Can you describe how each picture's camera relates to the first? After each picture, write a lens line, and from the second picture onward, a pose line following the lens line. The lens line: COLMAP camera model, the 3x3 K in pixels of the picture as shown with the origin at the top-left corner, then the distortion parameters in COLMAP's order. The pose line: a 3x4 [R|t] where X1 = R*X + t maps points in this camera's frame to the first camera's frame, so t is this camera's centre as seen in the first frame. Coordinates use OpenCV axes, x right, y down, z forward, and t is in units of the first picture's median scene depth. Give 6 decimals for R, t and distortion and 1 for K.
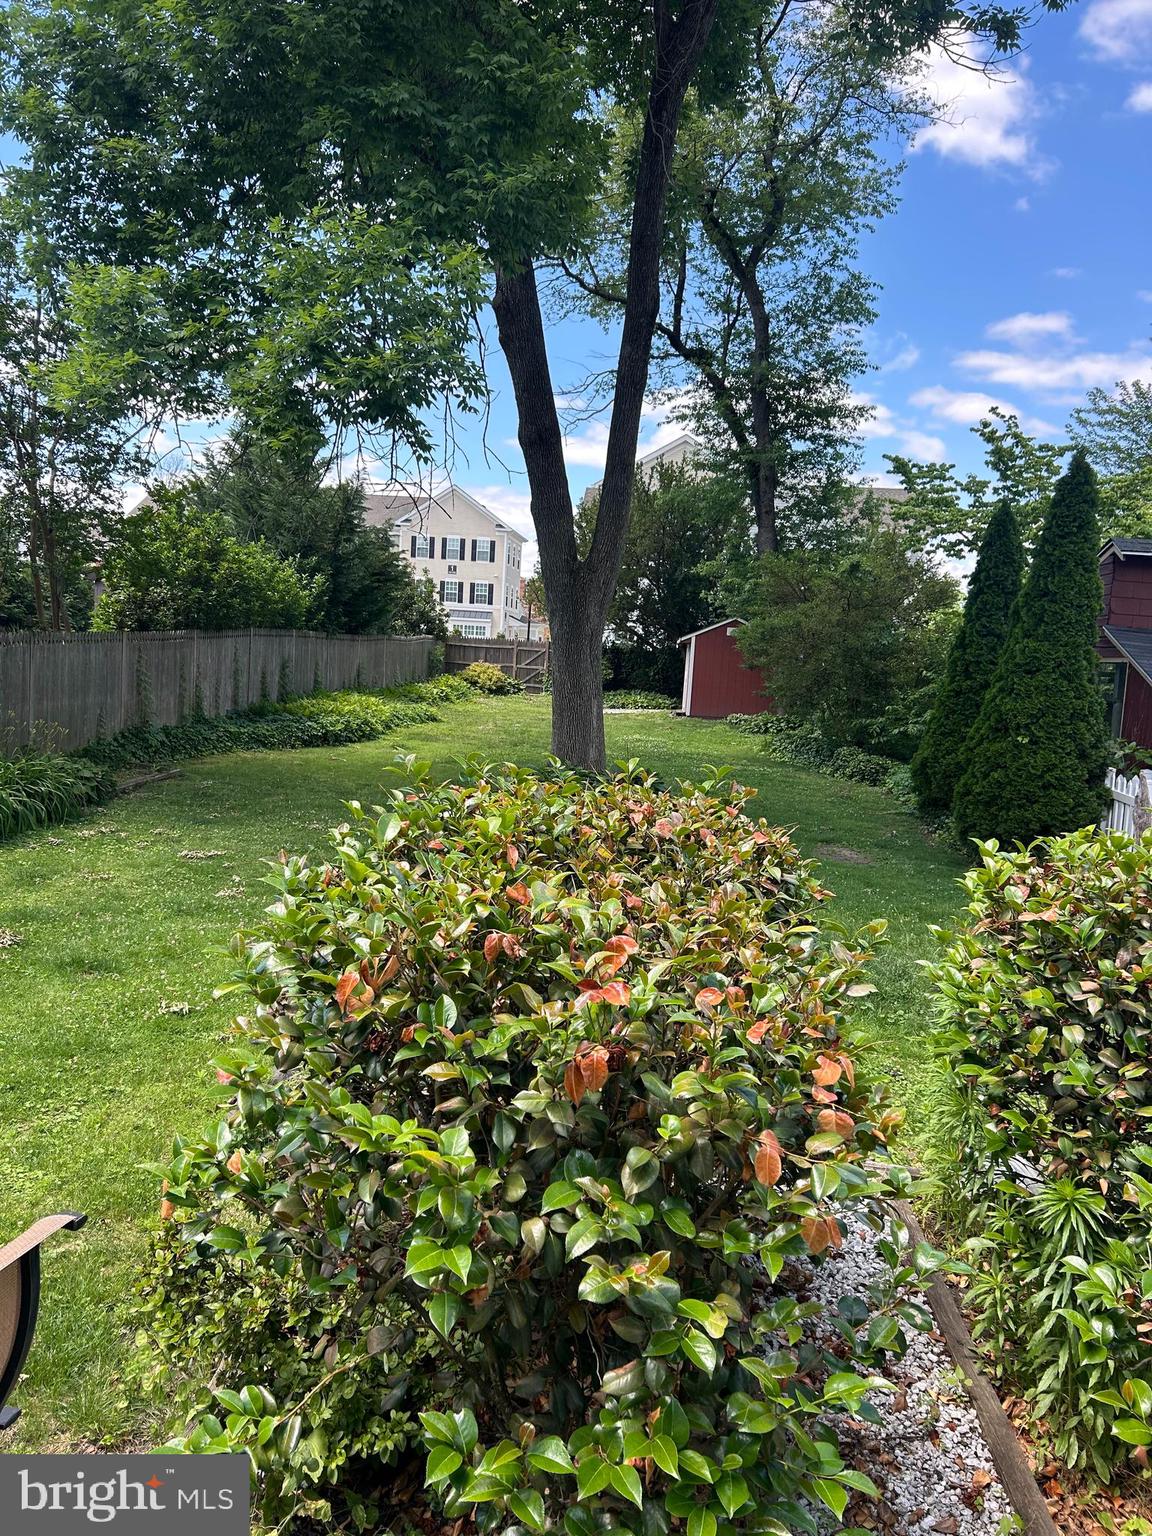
lens RADIAL K [[1152.5, 0, 573.9], [0, 1152.5, 771.4], [0, 0, 1]] dist [0.016883, -0.012889]
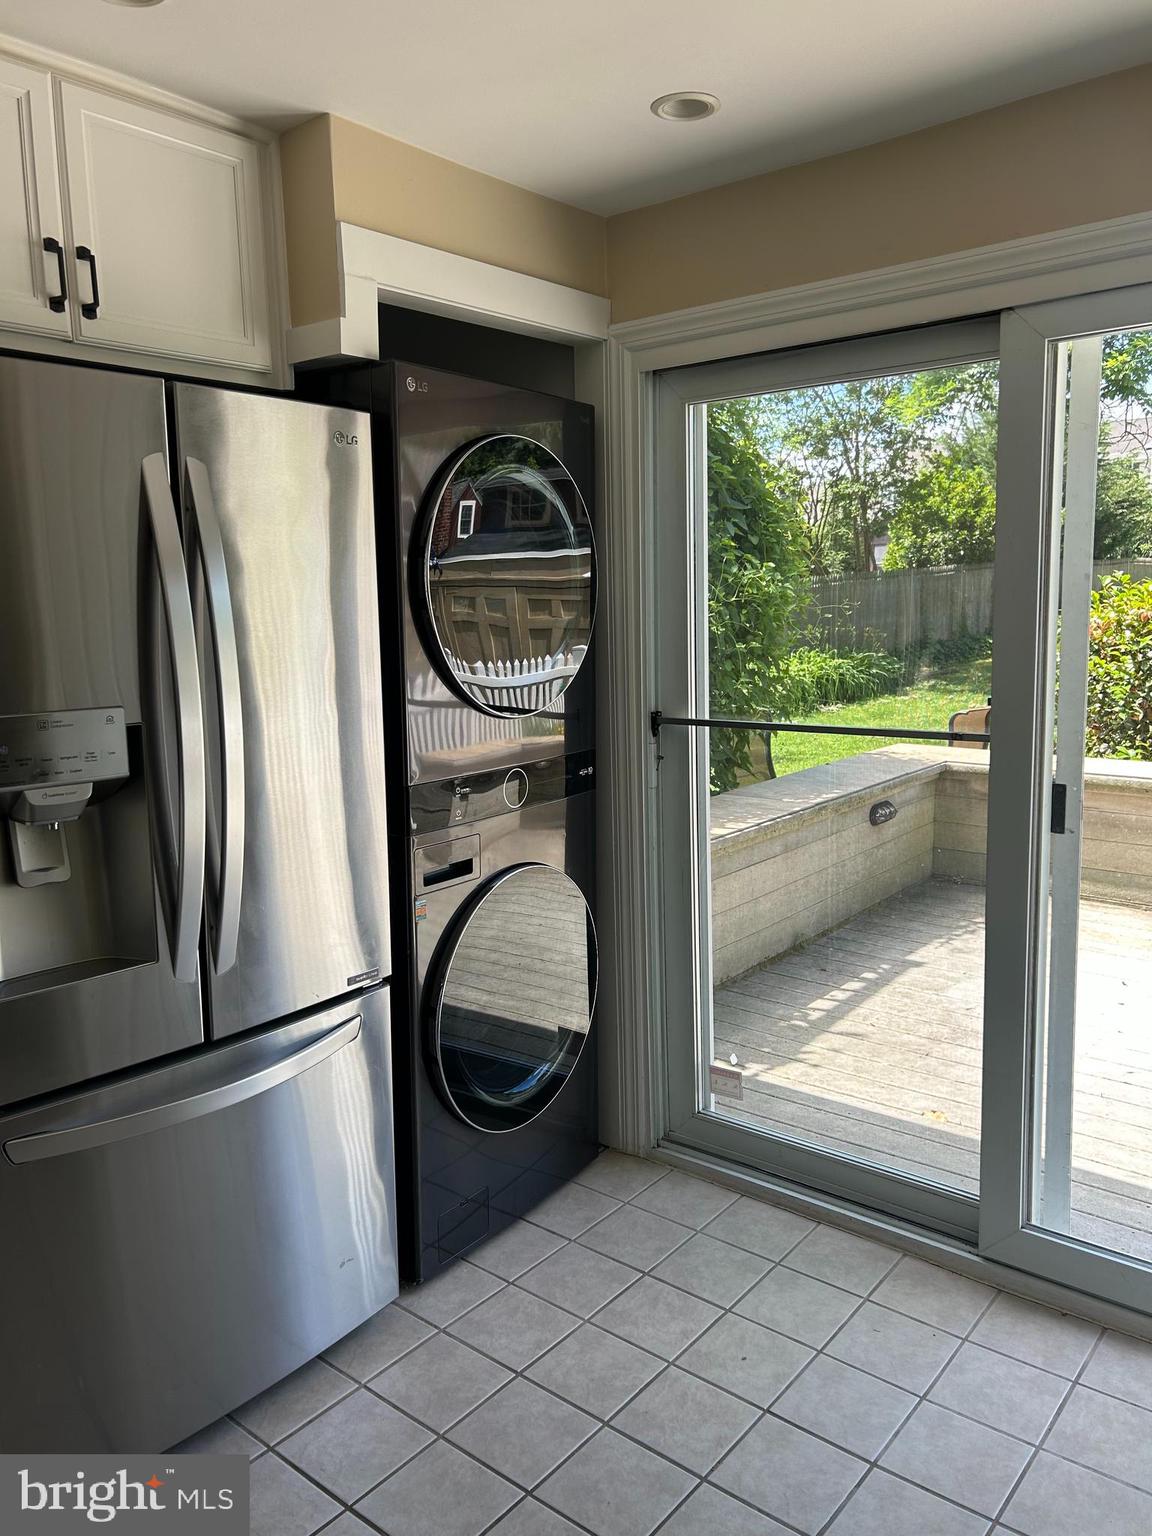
lens RADIAL K [[1152.5, 0, 569.7], [0, 1152.5, 766.4], [0, 0, 1]] dist [0.016883, -0.012889]
pose [[0.816825, 0.012089, -0.576759, 0.061613], [0.007297, 0.999484, 0.031284, 0.062385], [0.576839, -0.029762, 0.816315, -0.323171]]
